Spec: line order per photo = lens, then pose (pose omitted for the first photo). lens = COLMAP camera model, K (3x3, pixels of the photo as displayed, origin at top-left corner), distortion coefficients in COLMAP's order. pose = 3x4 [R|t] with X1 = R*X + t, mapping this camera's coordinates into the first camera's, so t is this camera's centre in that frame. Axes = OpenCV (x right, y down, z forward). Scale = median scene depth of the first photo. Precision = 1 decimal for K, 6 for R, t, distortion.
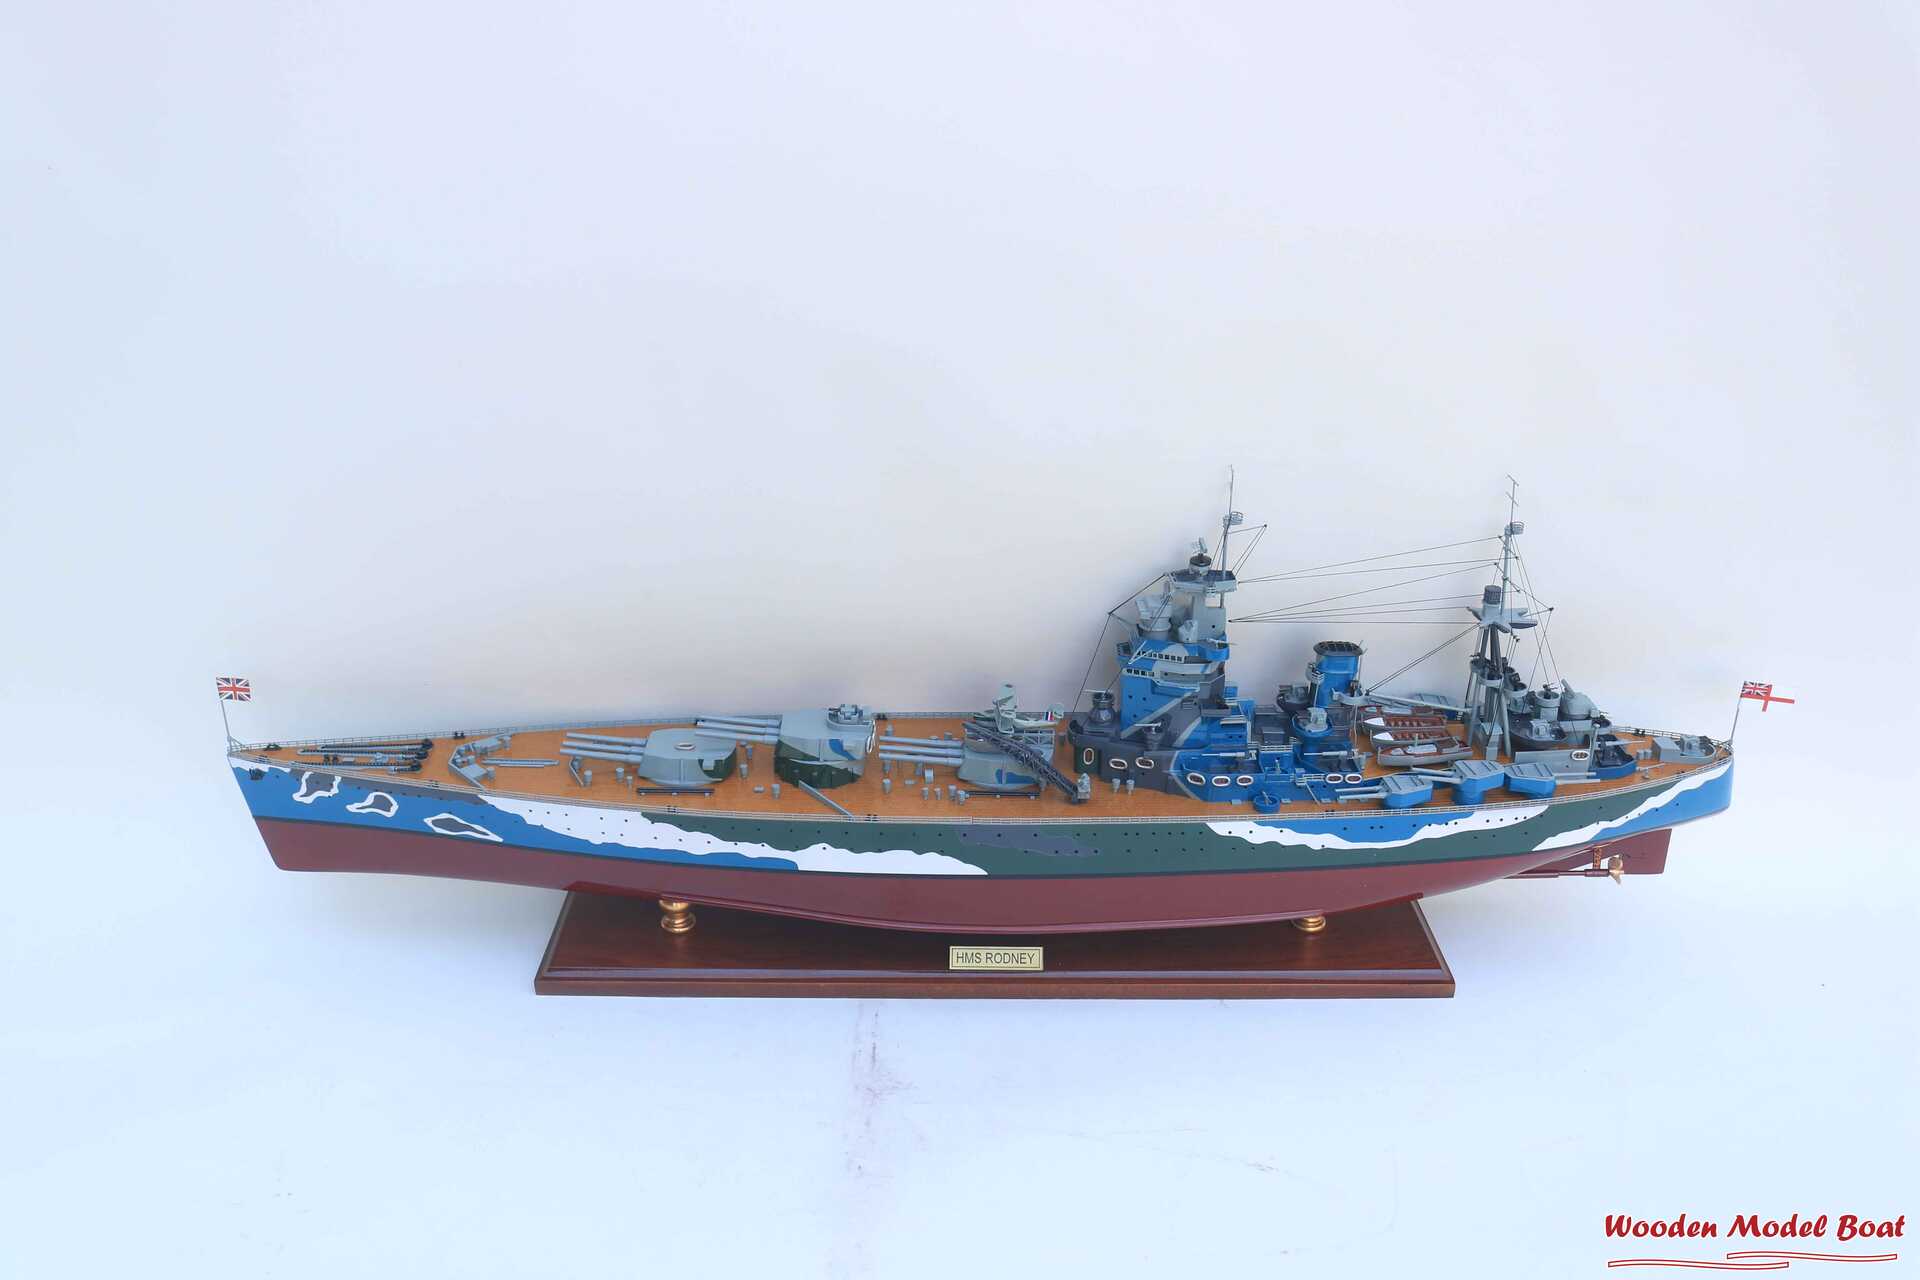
lens RADIAL K [[1785.4, 0, 958.5], [0, 1785.4, 624.6], [0, 0, 1]] dist [-0.098404, 0.000000]
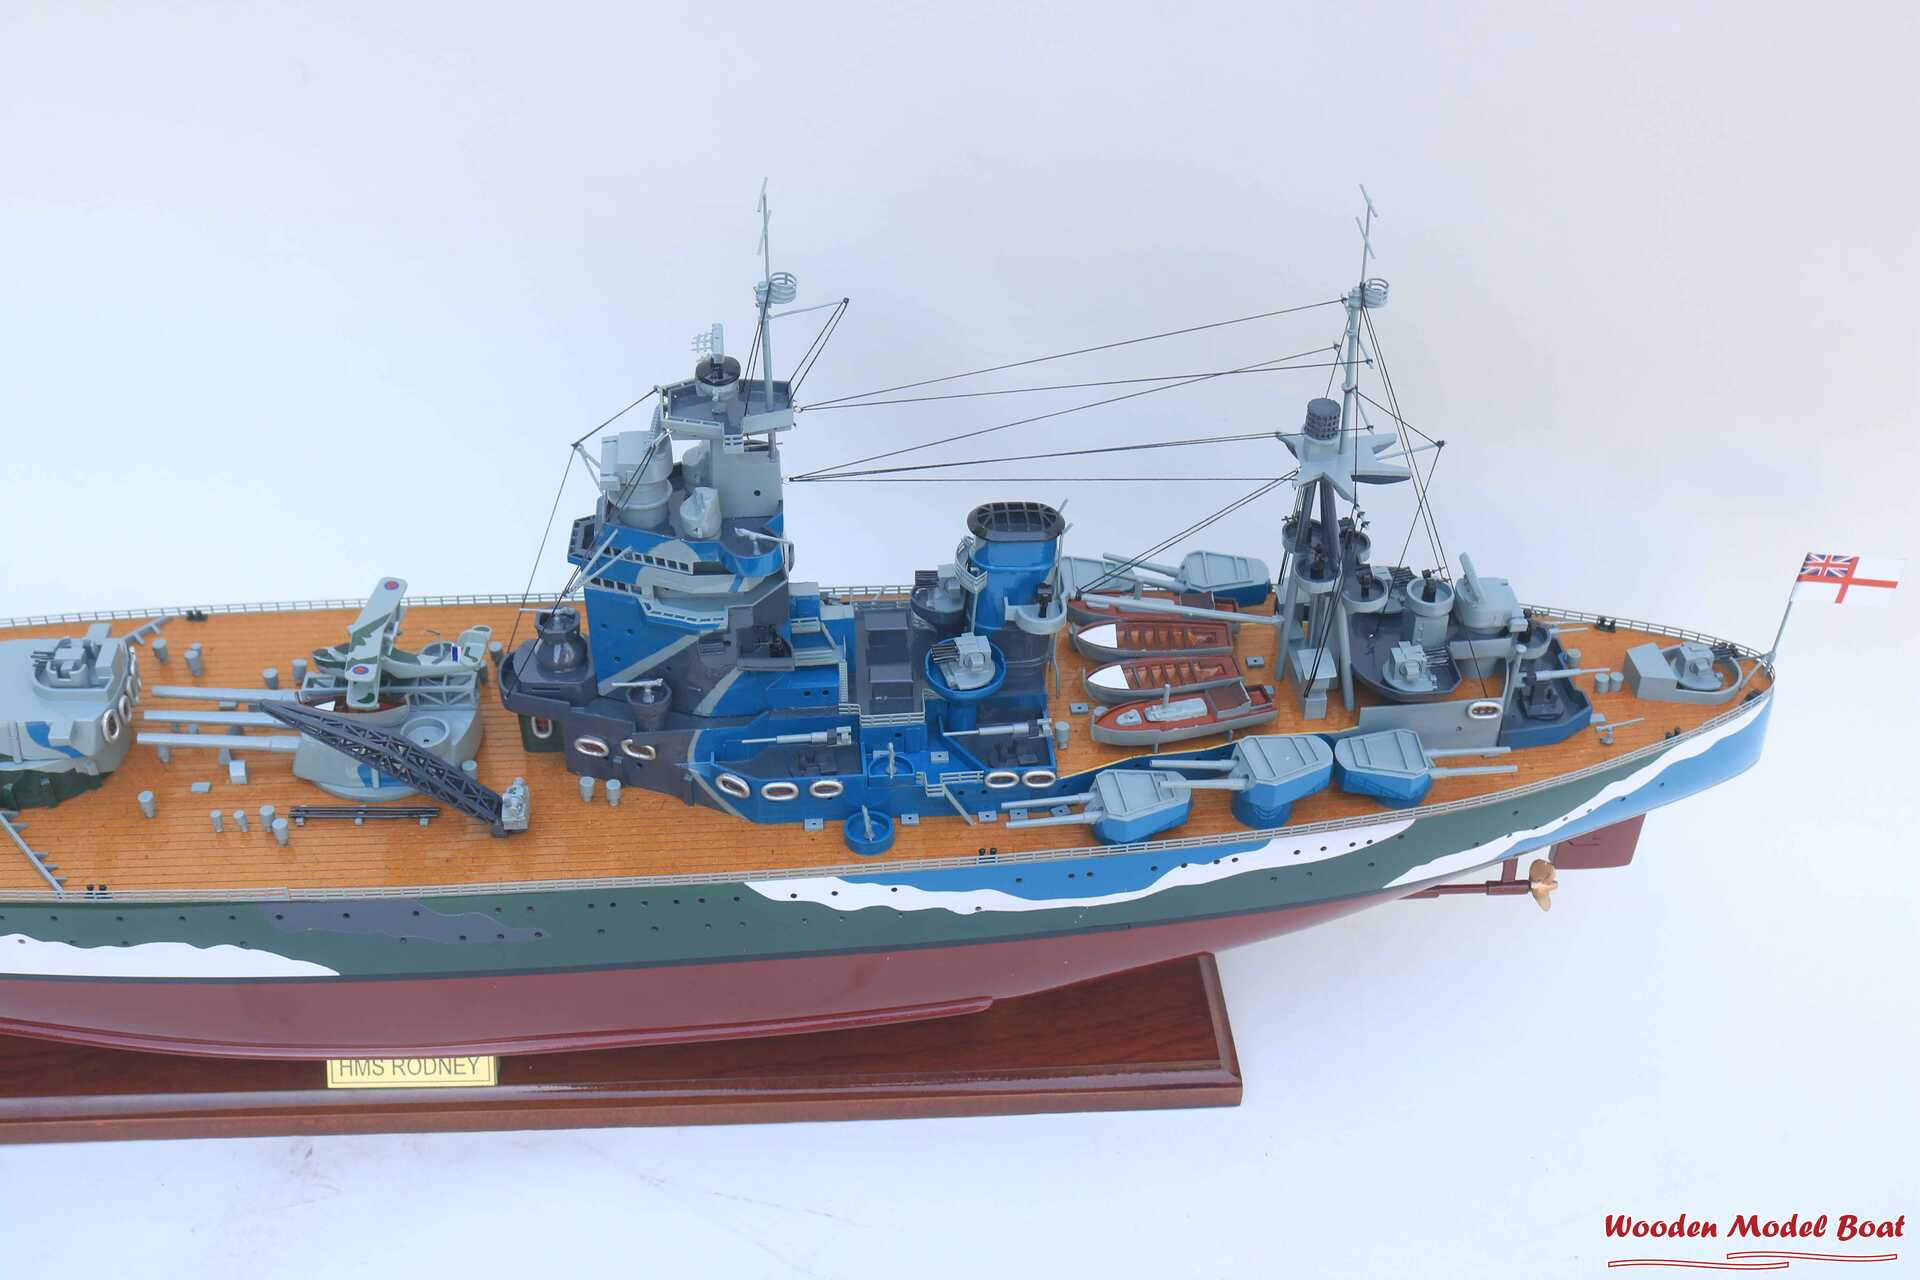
lens RADIAL K [[2086.1, 0, 959.0], [0, 2086.1, 642.0], [0, 0, 1]] dist [-0.092385, 0.000000]
pose [[0.998628, -0.026851, 0.044956, 0.170804], [0.013200, 0.959883, 0.280090, -0.120065], [-0.050673, -0.279112, 0.958921, 0.425413]]
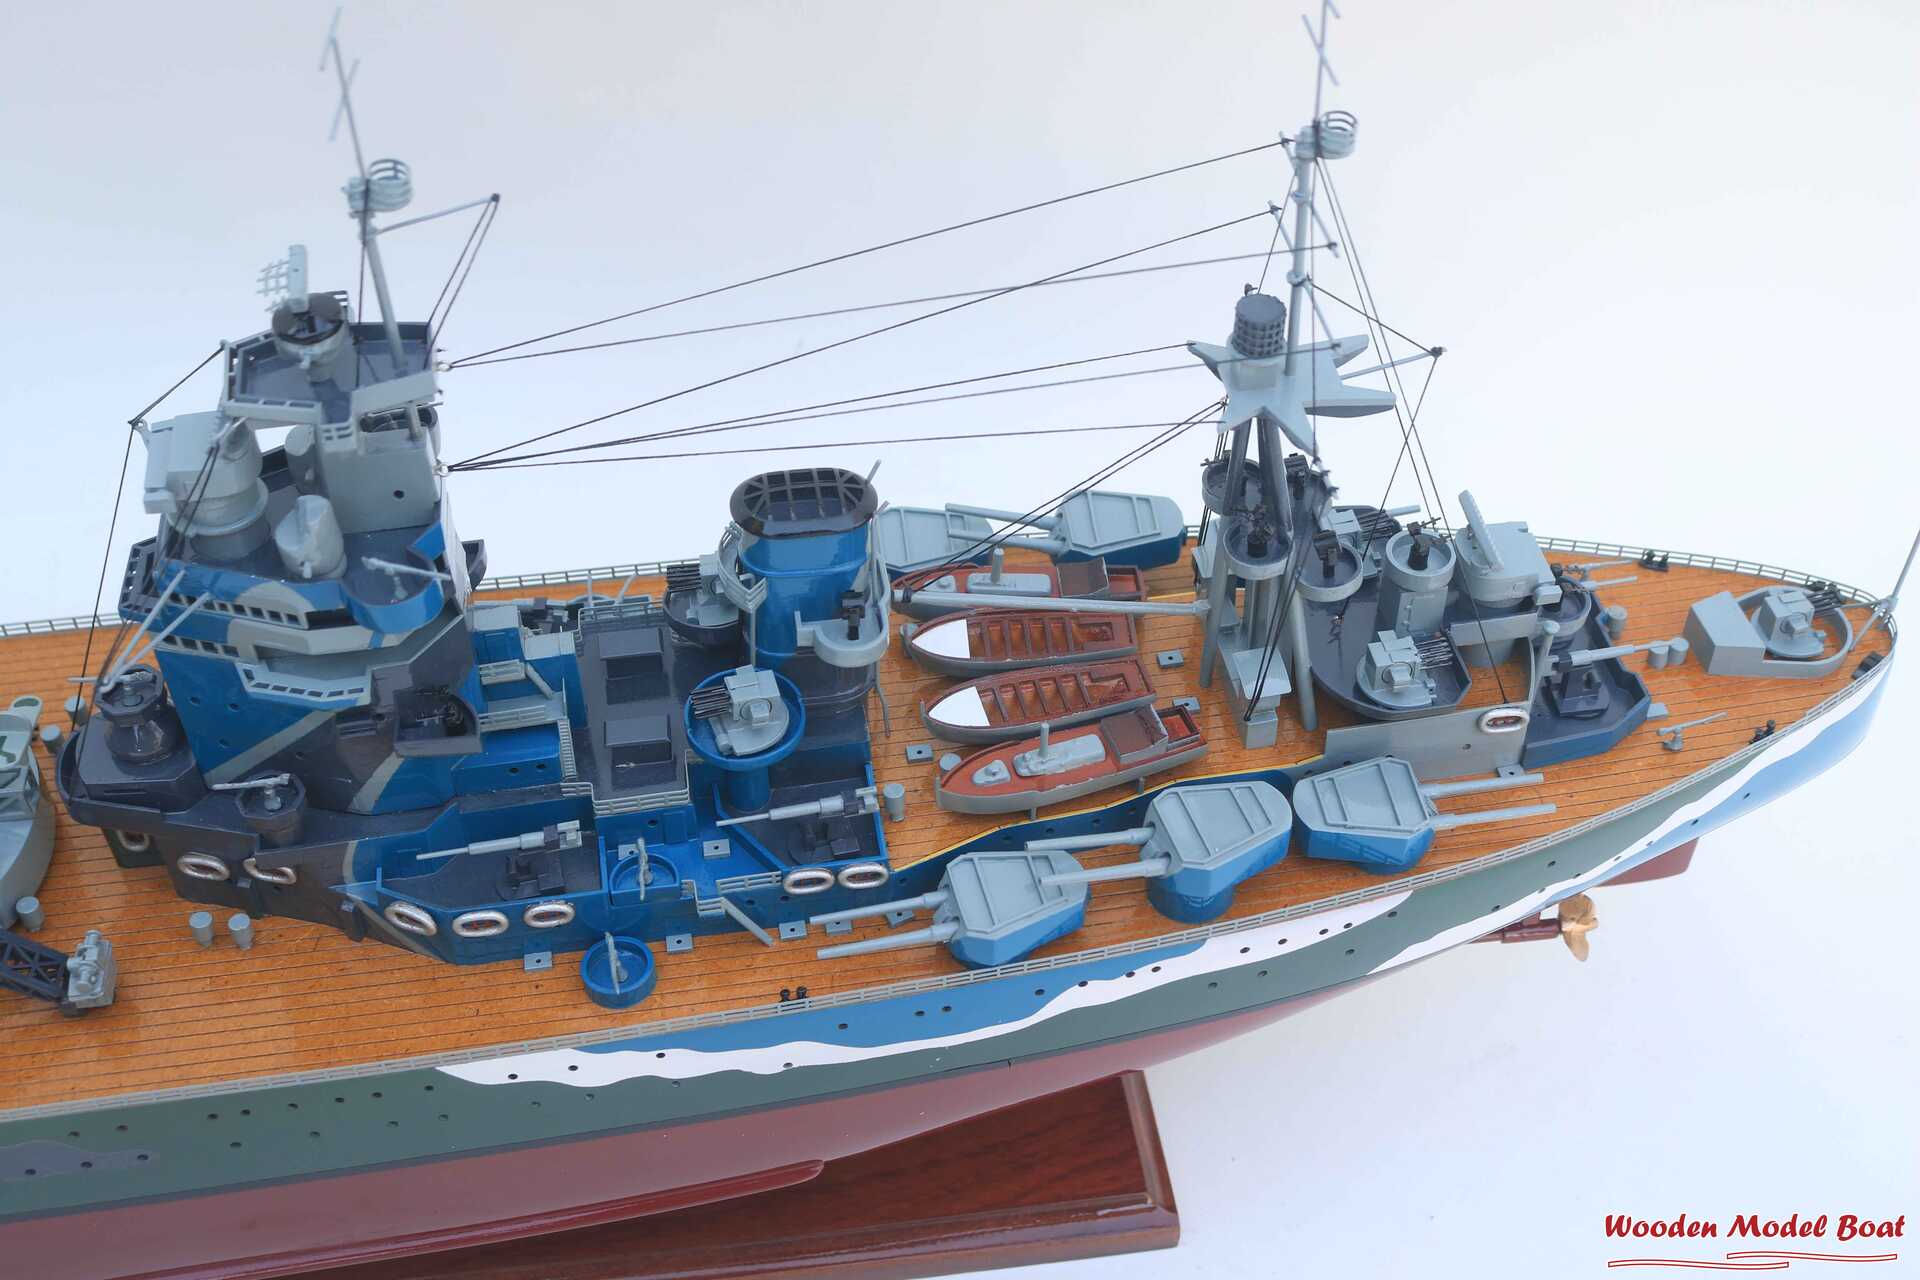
lens RADIAL K [[2164.7, 0, 959.5], [0, 2164.7, 654.8], [0, 0, 1]] dist [-0.088704, 0.000000]
pose [[0.991430, -0.095579, 0.089055, 0.204749], [0.052893, 0.917009, 0.395345, -0.119695], [-0.119451, -0.387246, 0.914206, 0.616591]]
